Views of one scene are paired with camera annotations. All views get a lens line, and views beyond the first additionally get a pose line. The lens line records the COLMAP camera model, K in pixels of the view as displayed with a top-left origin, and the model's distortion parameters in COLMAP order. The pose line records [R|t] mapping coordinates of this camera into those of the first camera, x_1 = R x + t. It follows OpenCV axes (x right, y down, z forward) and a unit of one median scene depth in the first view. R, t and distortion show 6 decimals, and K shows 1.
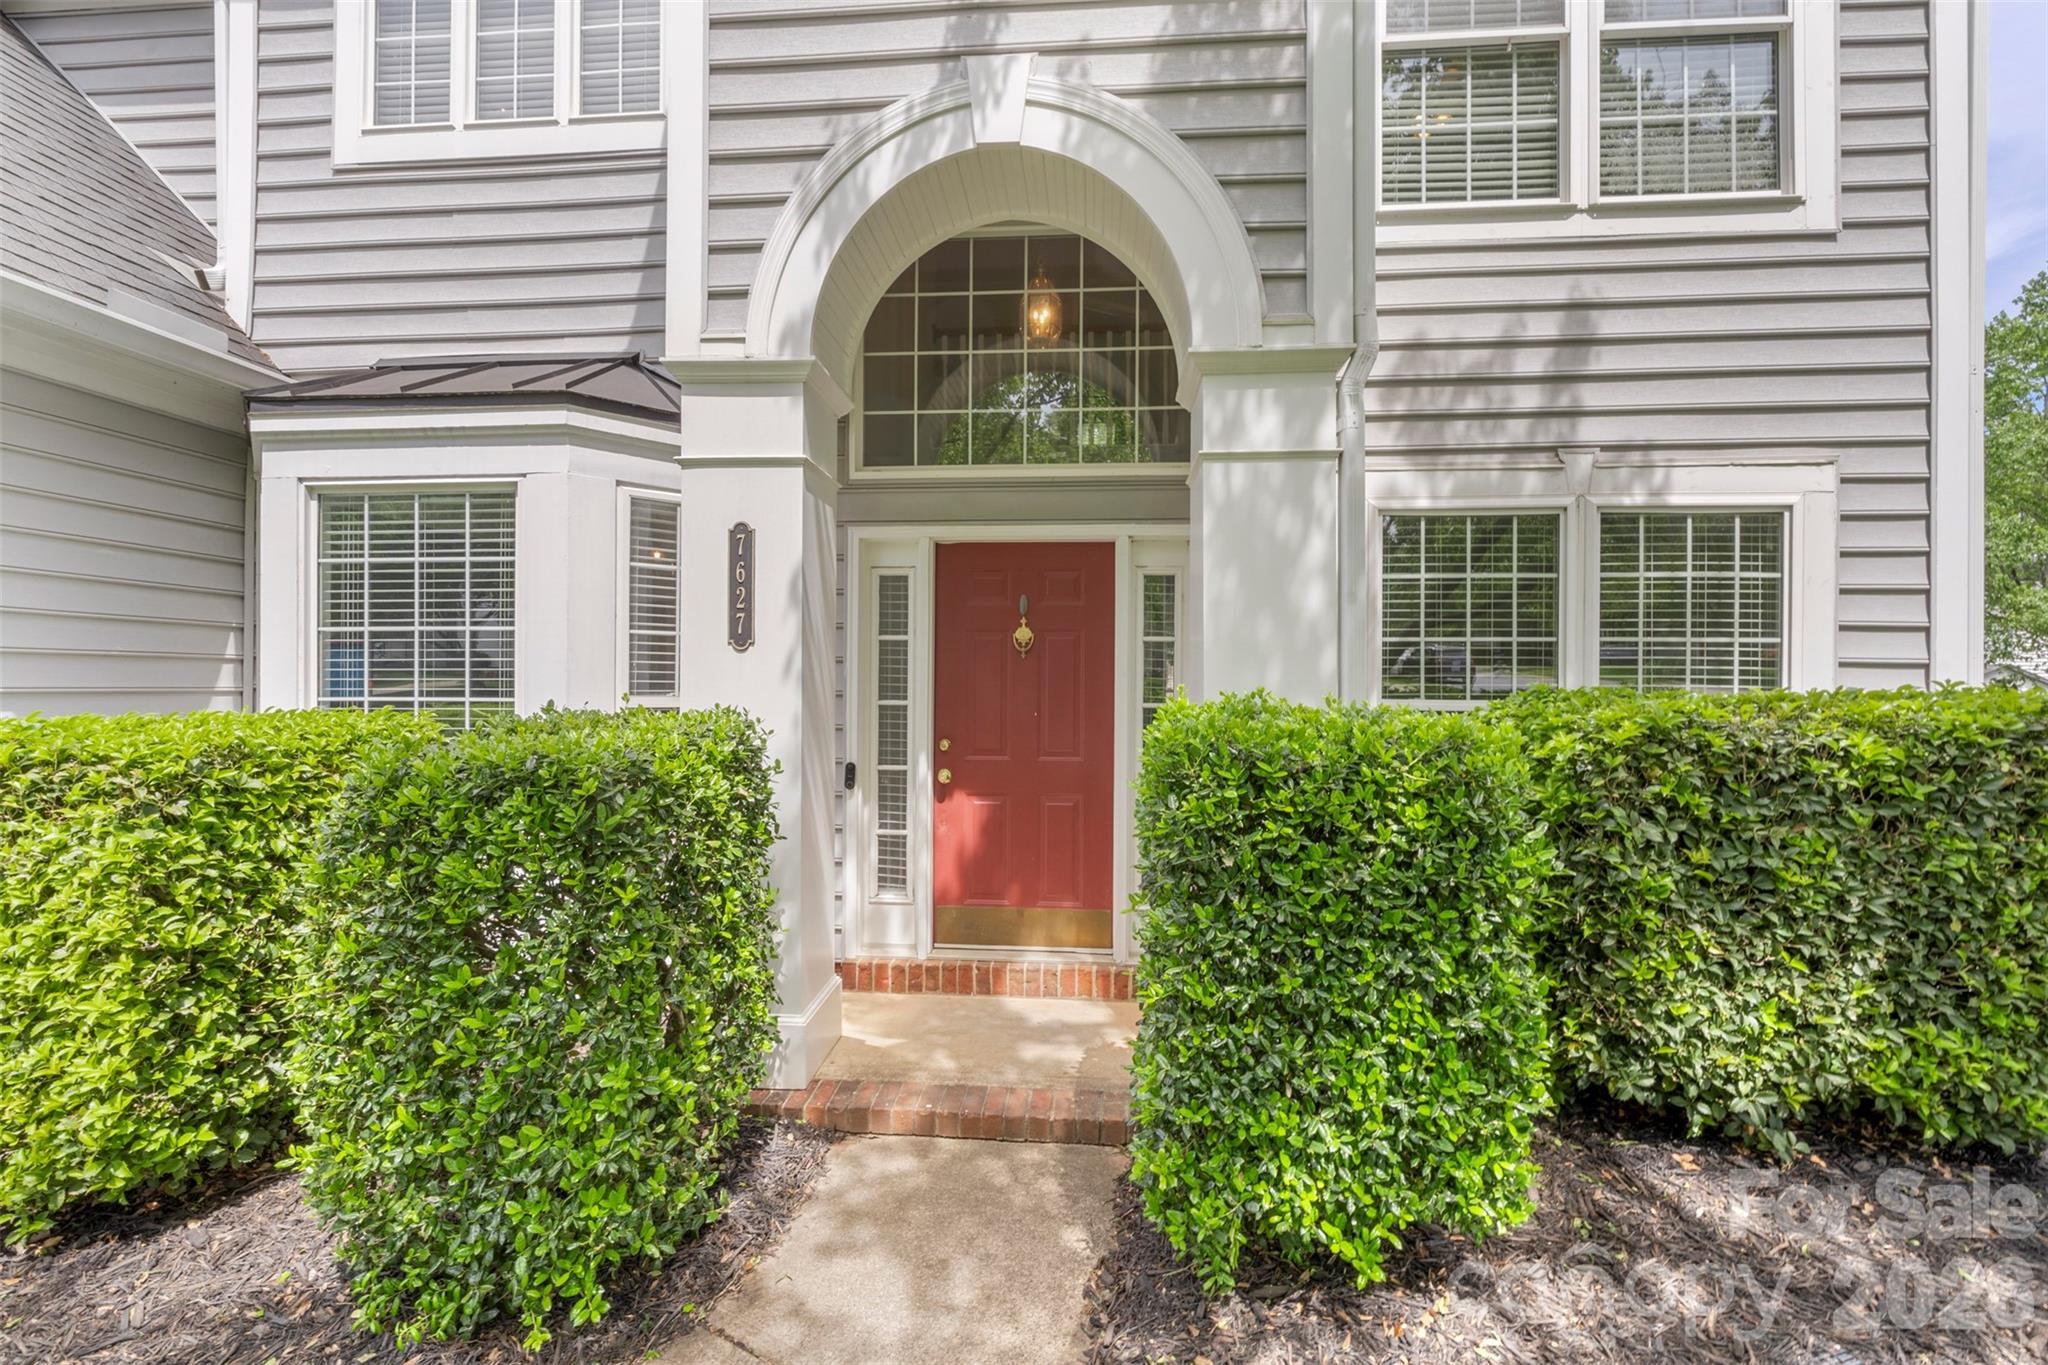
lens RADIAL K [[911.9, 0, 1024.0], [0, 911.9, 682.5], [0, 0, 1]] dist [-0.000088, -0.000202]
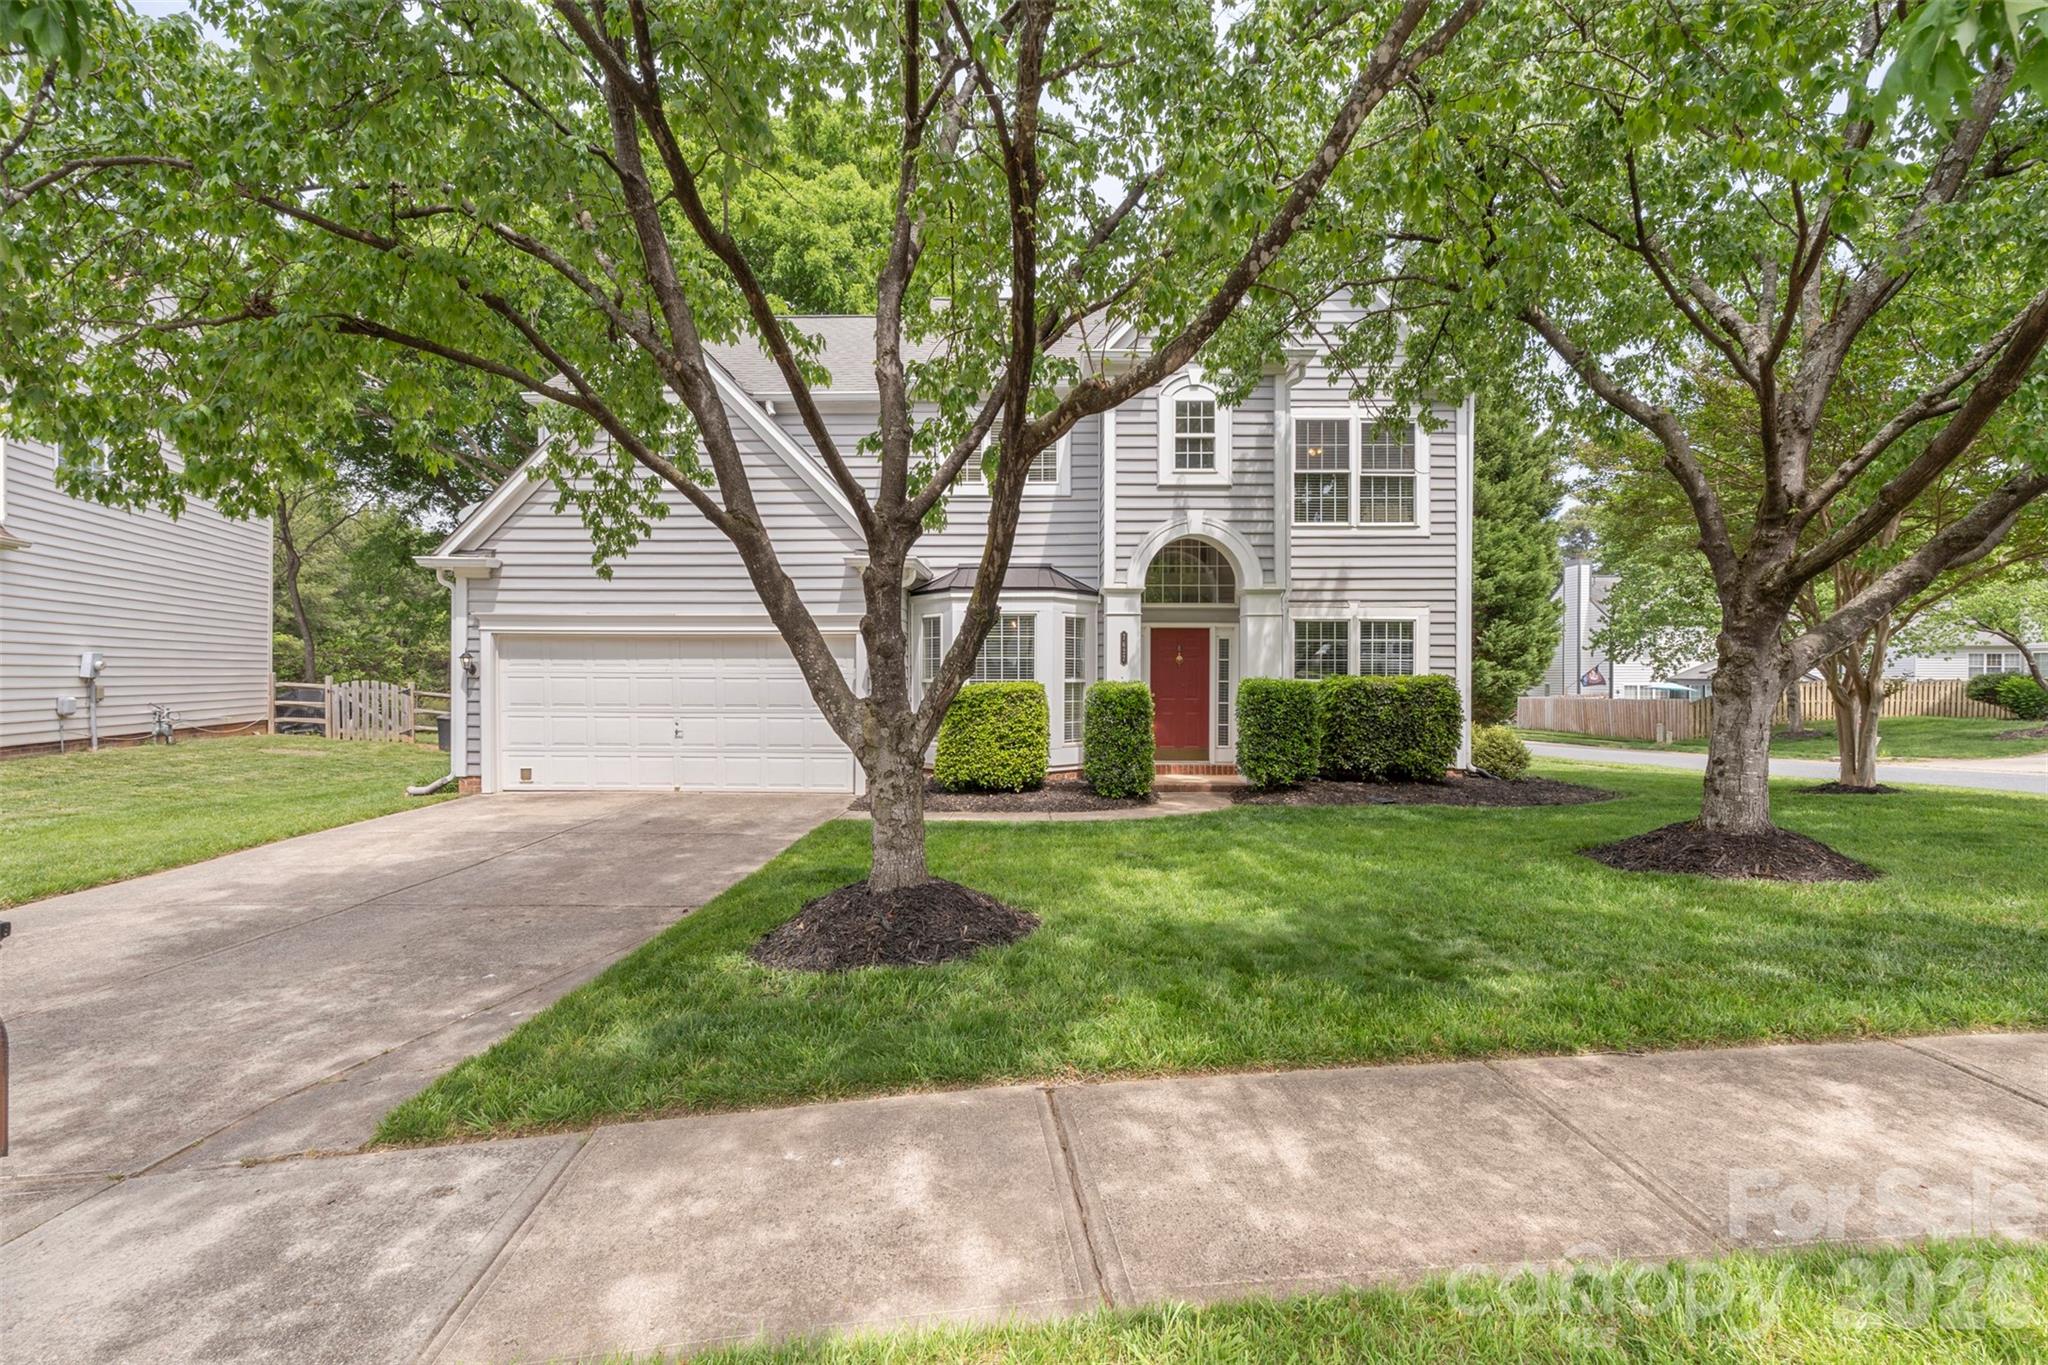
lens RADIAL K [[911.9, 0, 1024.0], [0, 911.9, 682.5], [0, 0, 1]] dist [-0.000088, -0.000202]
pose [[0.997760, -0.004504, 0.066746, -0.788878], [0.003744, 0.999927, 0.011512, -0.009334], [-0.066793, -0.011237, 0.997704, -2.187335]]
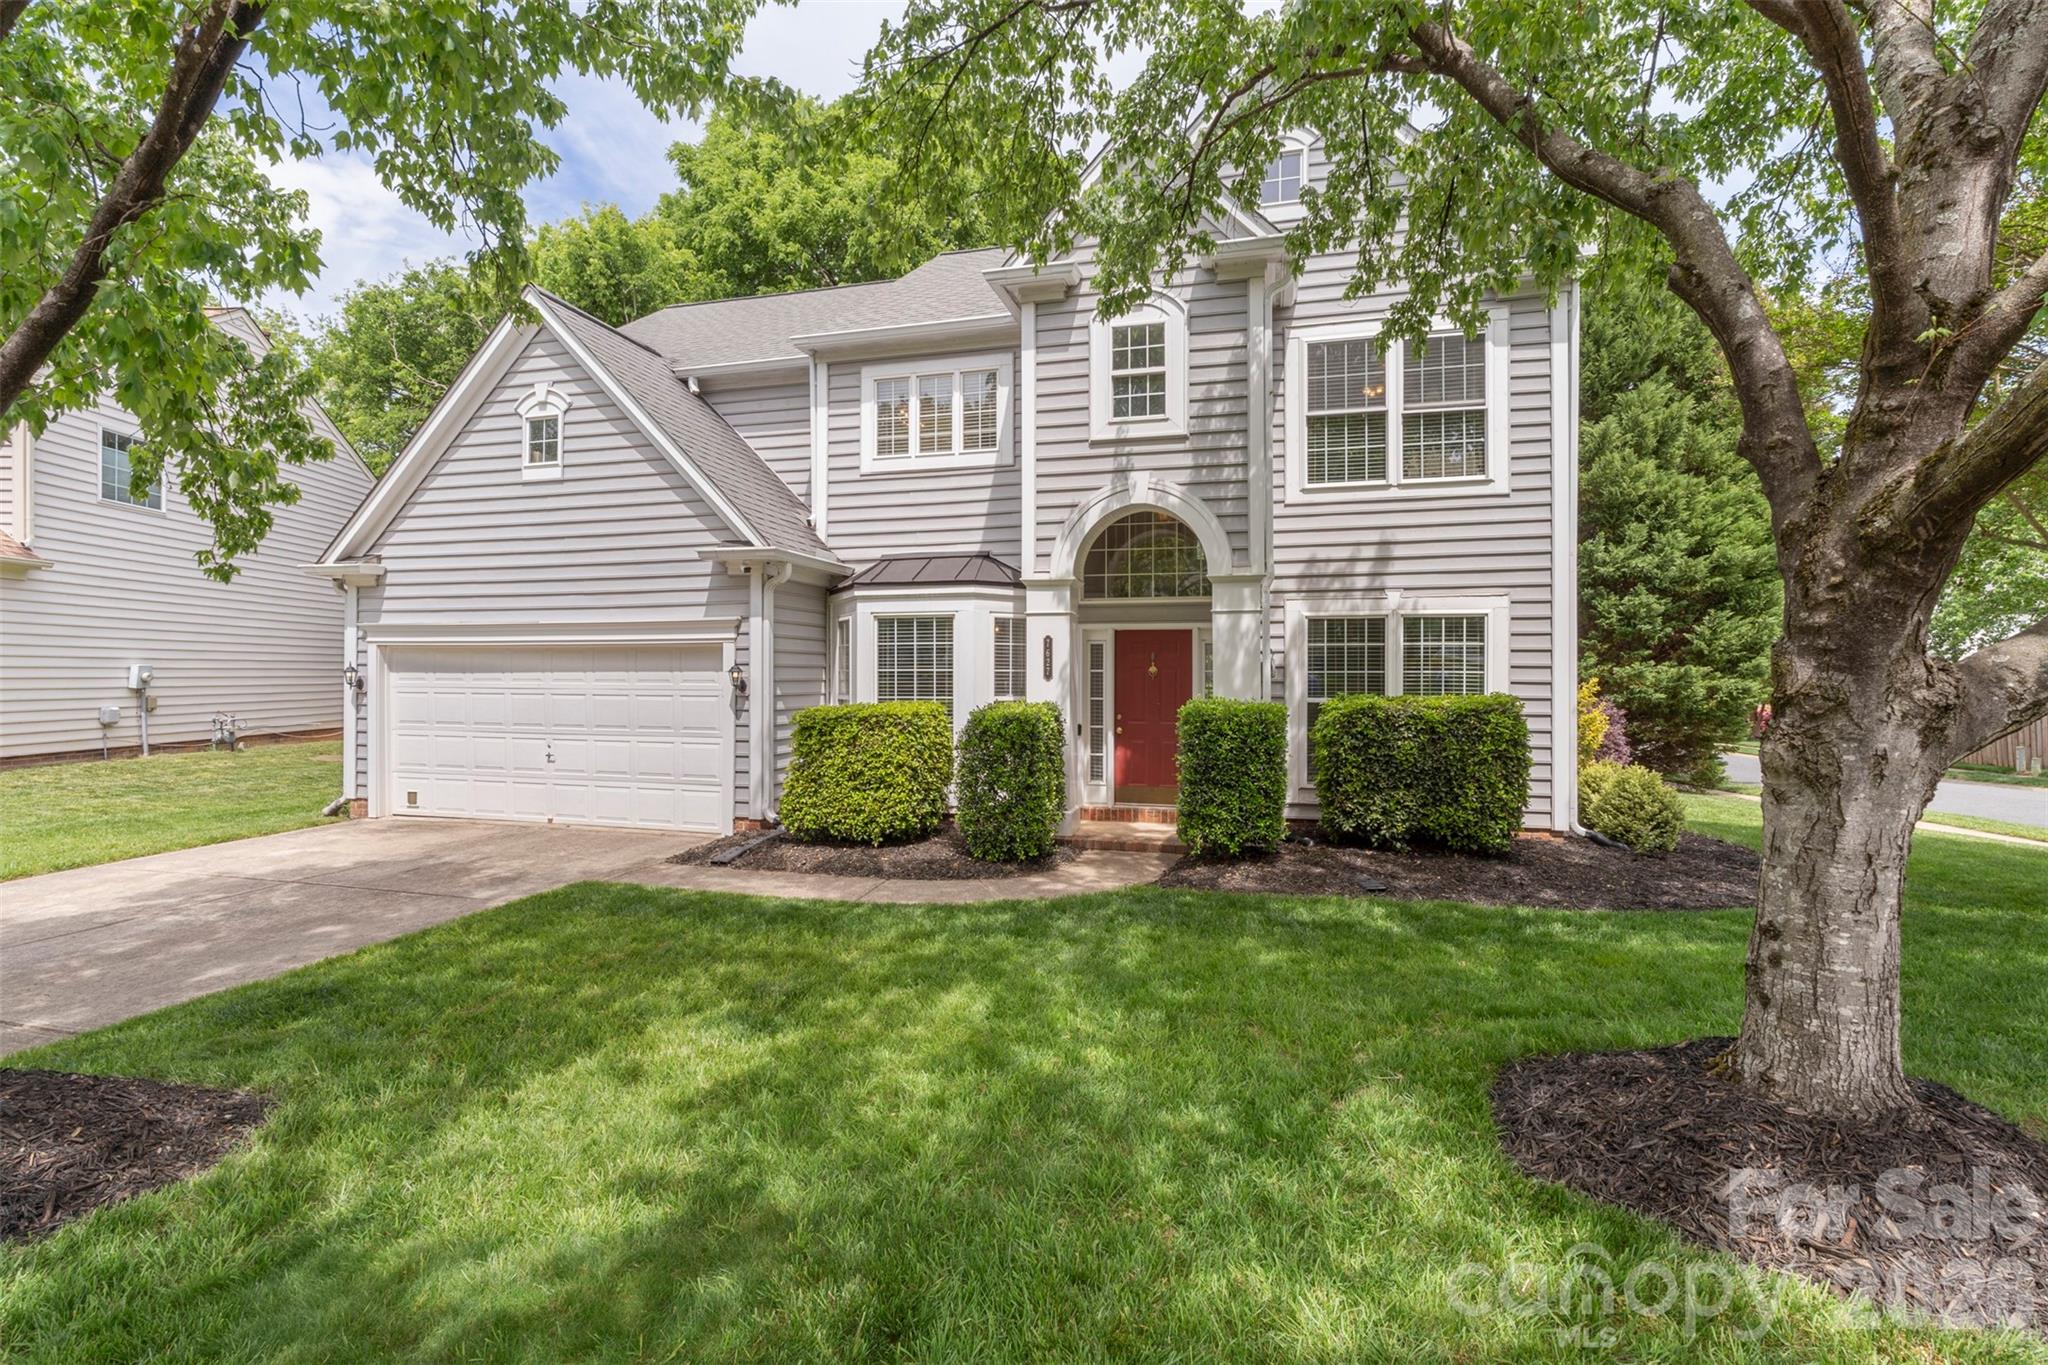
lens RADIAL K [[912.1, 0, 1022.8], [0, 912.1, 674.7], [0, 0, 1]] dist [-0.000532, 0.000075]
pose [[0.984007, -0.004065, -0.178084, 0.094802], [0.004562, 0.999987, 0.002383, -0.050443], [0.178072, -0.003158, 0.984012, -1.467175]]
